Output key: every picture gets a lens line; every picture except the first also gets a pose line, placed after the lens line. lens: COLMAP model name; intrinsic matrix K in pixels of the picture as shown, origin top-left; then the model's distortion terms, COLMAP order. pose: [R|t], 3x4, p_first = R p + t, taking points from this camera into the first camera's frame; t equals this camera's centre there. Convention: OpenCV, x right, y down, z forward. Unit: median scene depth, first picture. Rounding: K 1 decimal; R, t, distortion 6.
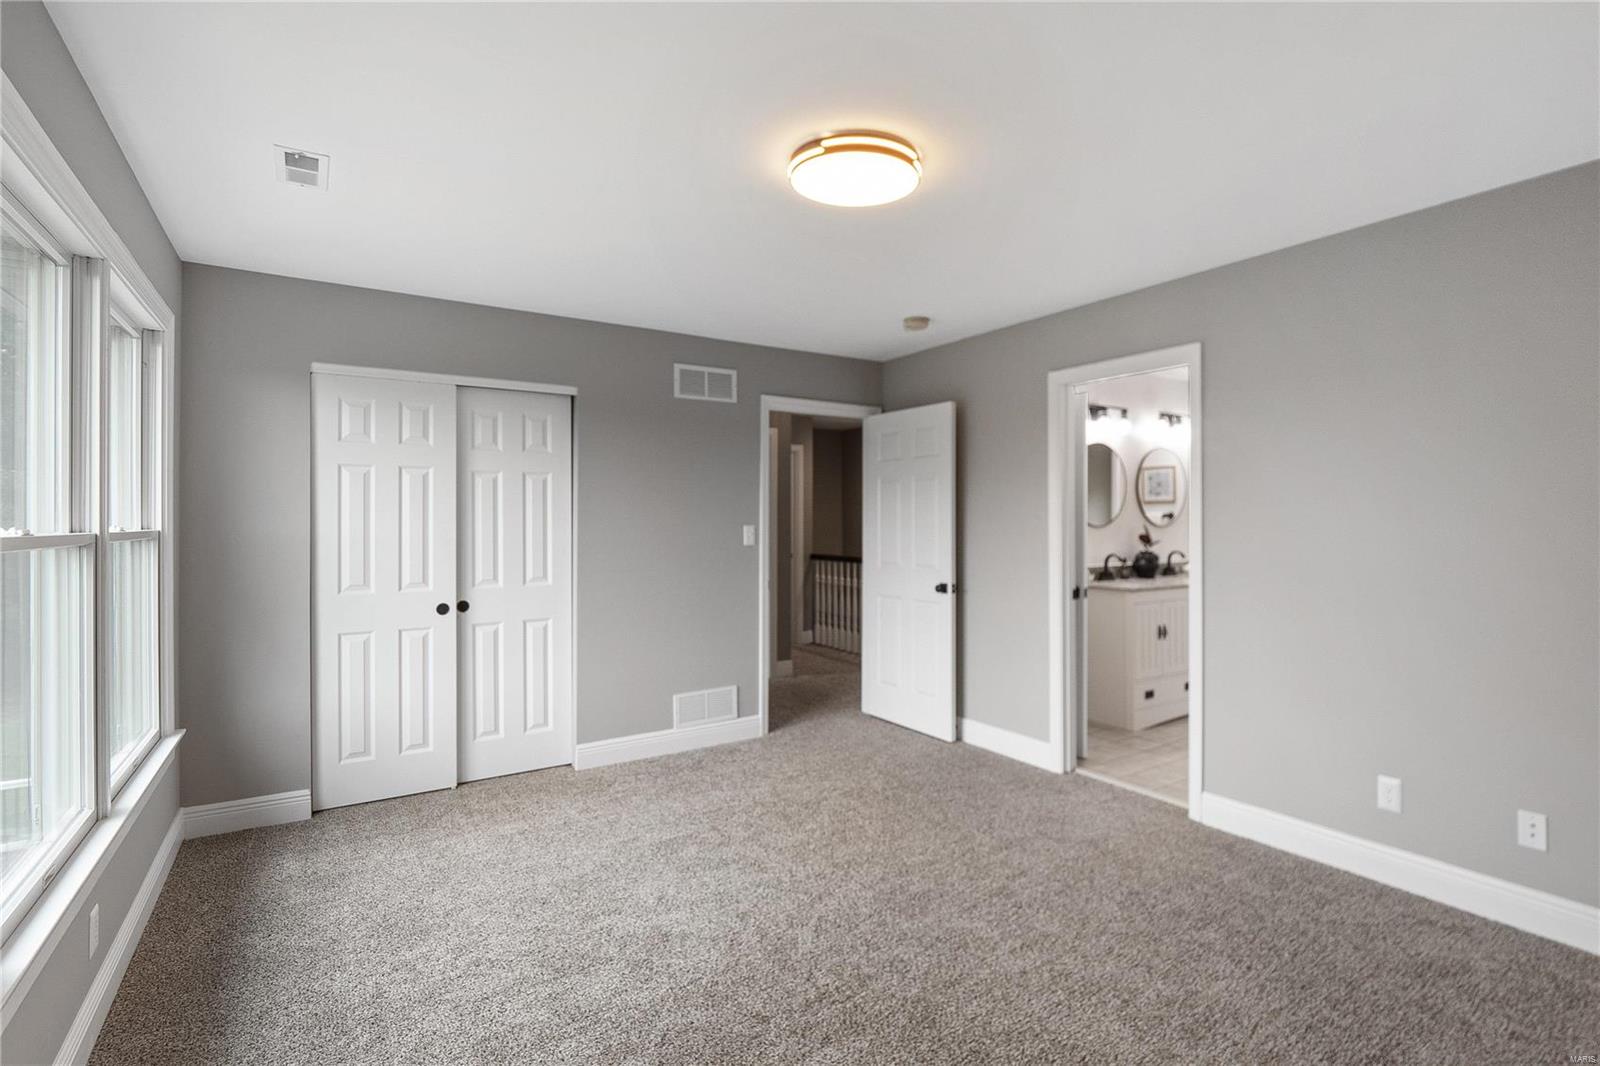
lens RADIAL K [[767.2, 0, 831.0], [0, 767.2, 520.1], [0, 0, 1]] dist [-0.022683, -0.000381]
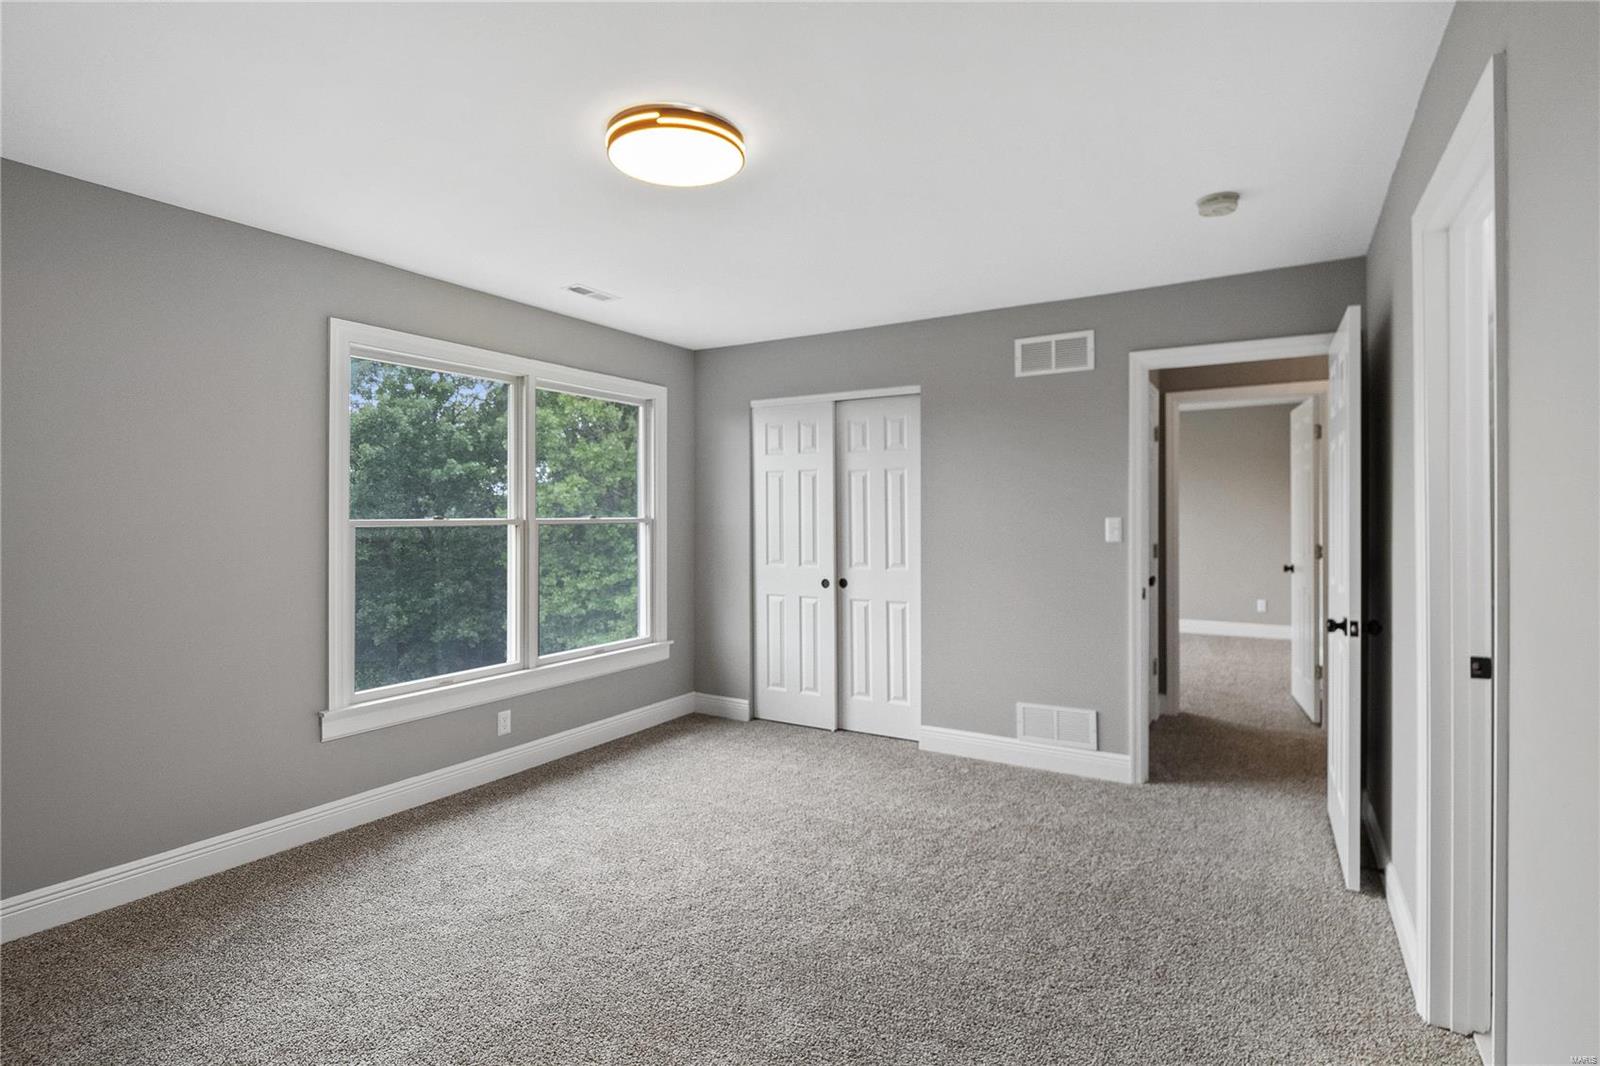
lens RADIAL K [[758.5, 0, 821.0], [0, 758.5, 512.9], [0, 0, 1]] dist [-0.000155, 0.000616]
pose [[0.425873, -0.000787, -0.904783, 0.560950], [0.002236, 0.999997, 0.000182, 0.001803], [0.904780, -0.002100, 0.425873, 0.436628]]
